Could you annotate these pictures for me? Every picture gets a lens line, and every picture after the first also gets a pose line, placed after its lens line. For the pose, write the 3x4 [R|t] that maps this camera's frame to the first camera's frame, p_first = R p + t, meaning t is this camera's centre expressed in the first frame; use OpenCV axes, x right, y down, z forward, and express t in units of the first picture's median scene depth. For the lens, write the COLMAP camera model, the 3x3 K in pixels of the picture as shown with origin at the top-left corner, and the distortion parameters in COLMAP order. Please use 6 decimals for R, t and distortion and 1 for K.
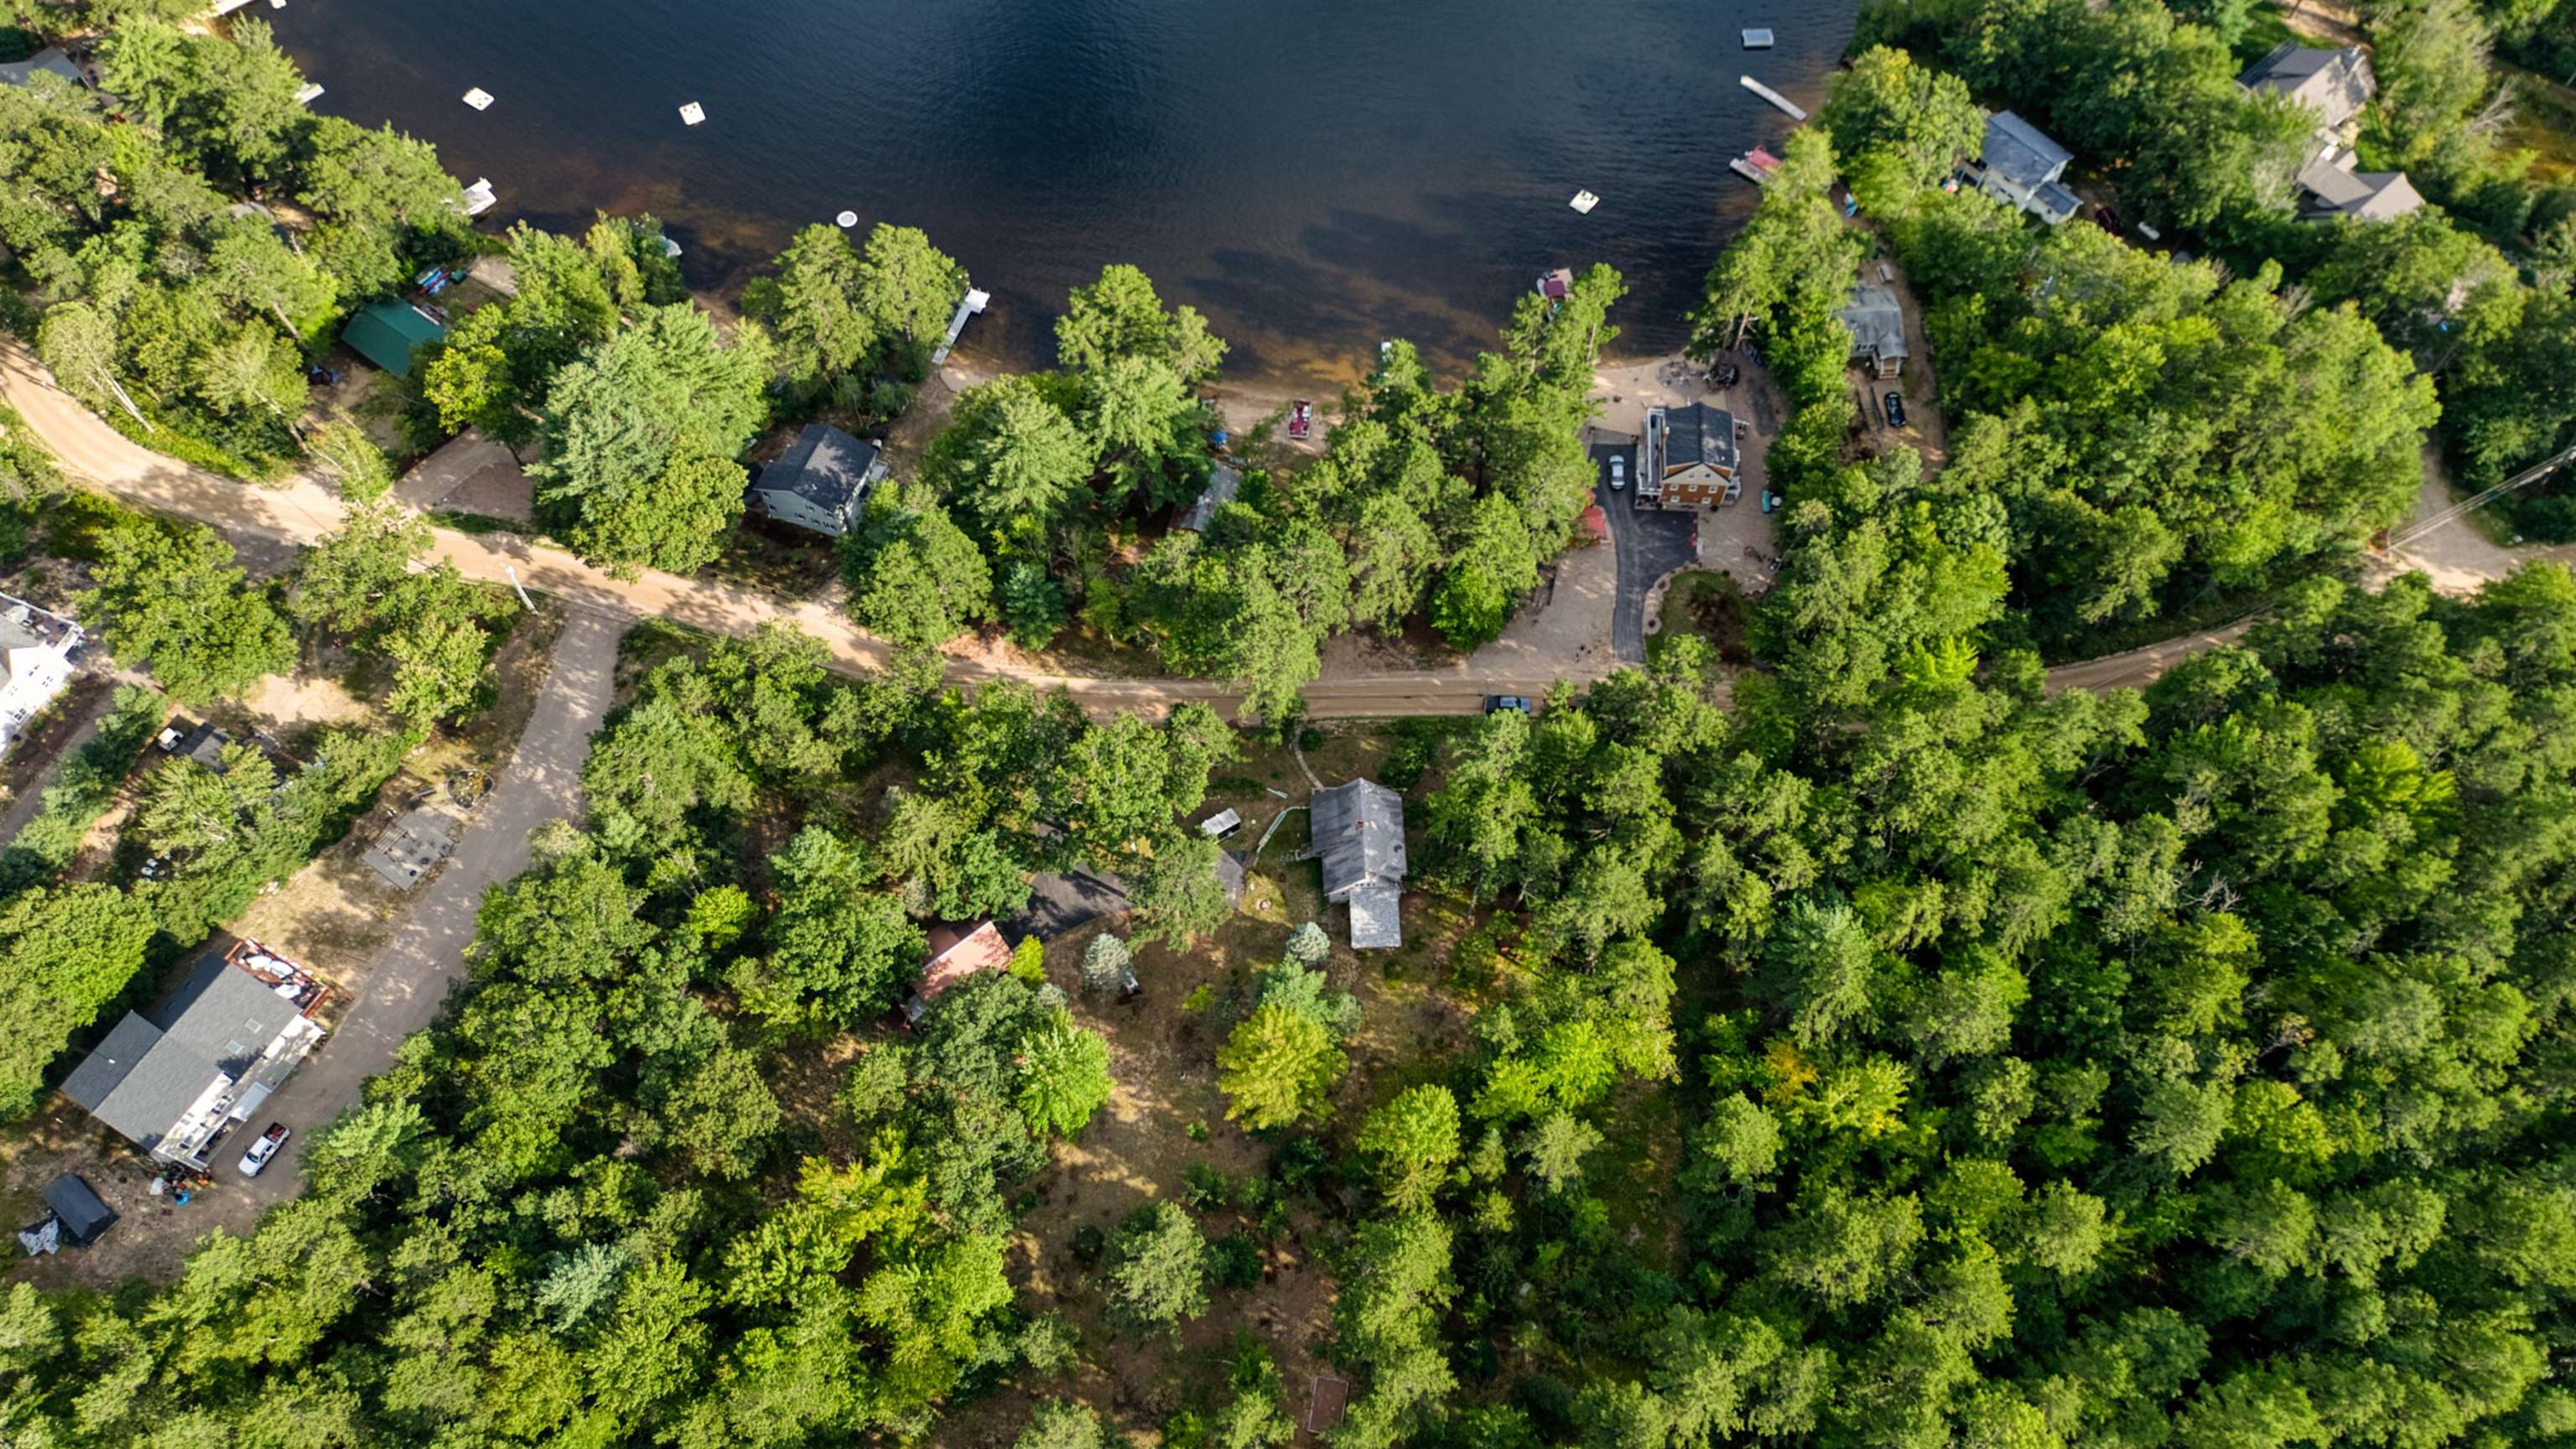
lens RADIAL K [[1902.7, 0, 1294.1], [0, 1902.7, 670.0], [0, 0, 1]] dist [0.065681, -0.060081]
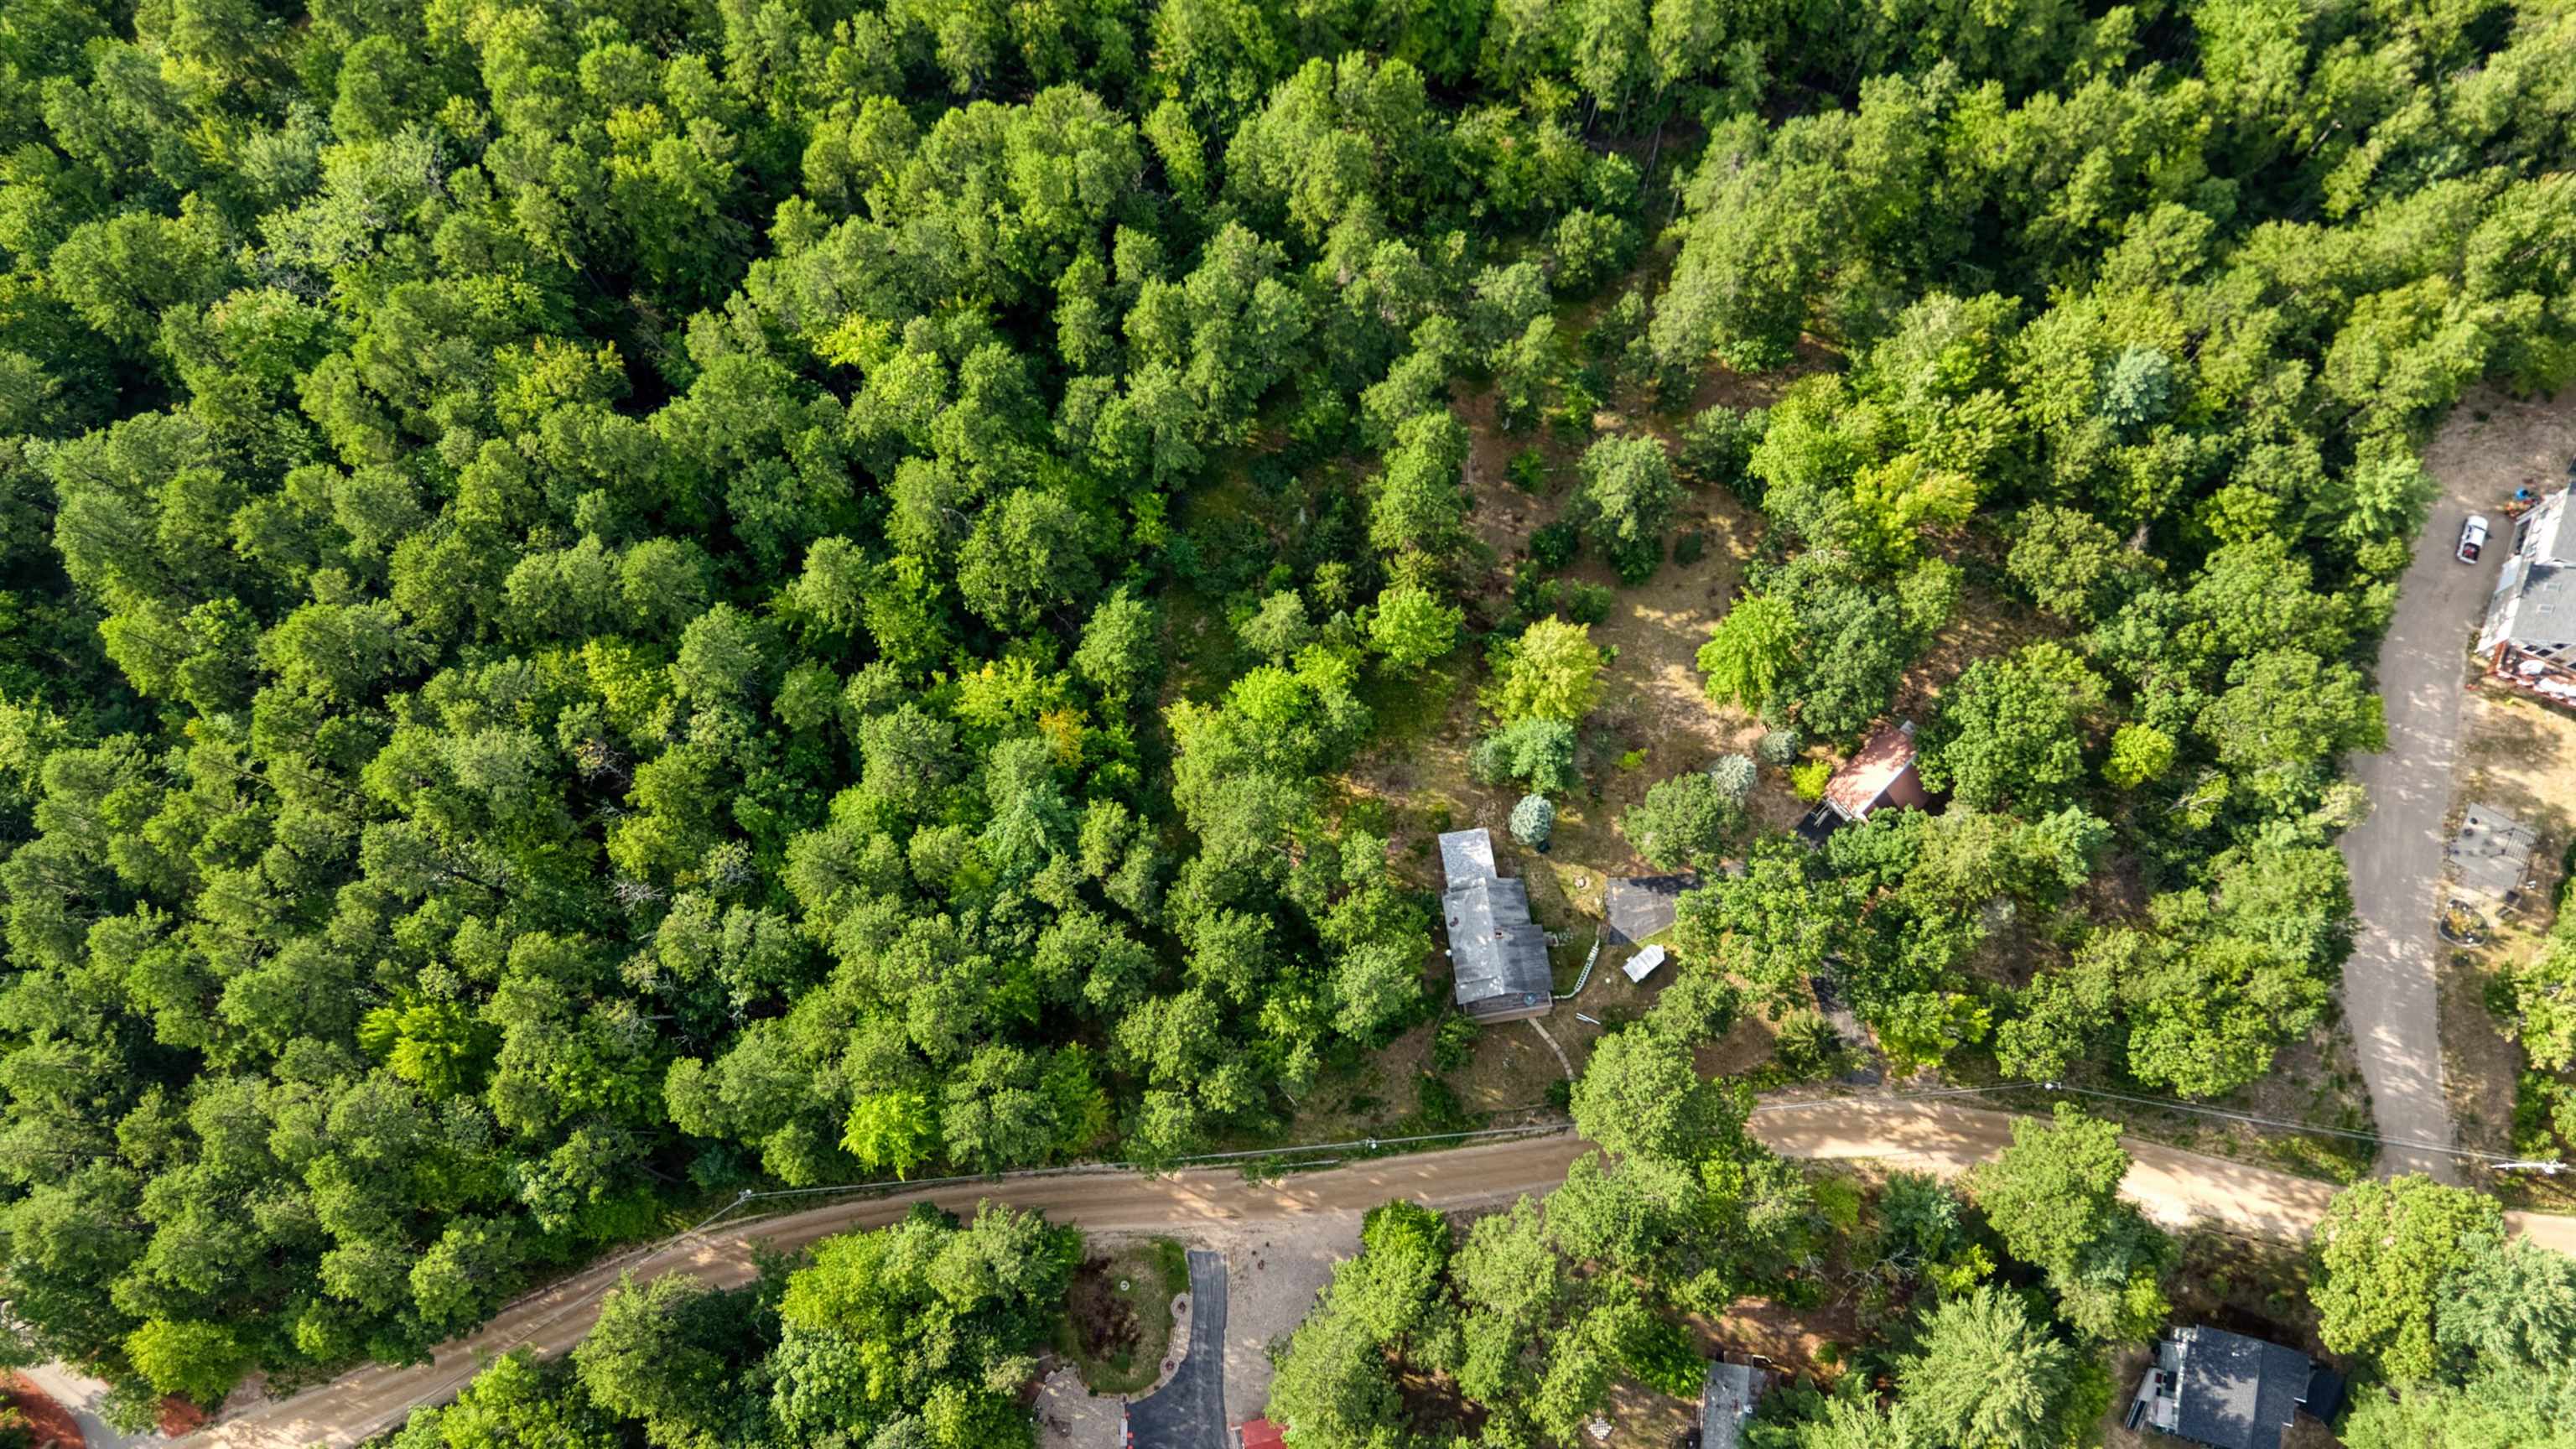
lens RADIAL K [[1873.0, 0, 1288.0], [0, 1873.0, 724.5], [0, 0, 1]] dist [0.051475, -0.058733]
pose [[-0.993793, 0.111228, -0.001710, 0.135156], [-0.081857, -0.720789, 0.688305, -0.499655], [0.075326, 0.684172, 0.725420, 0.260693]]
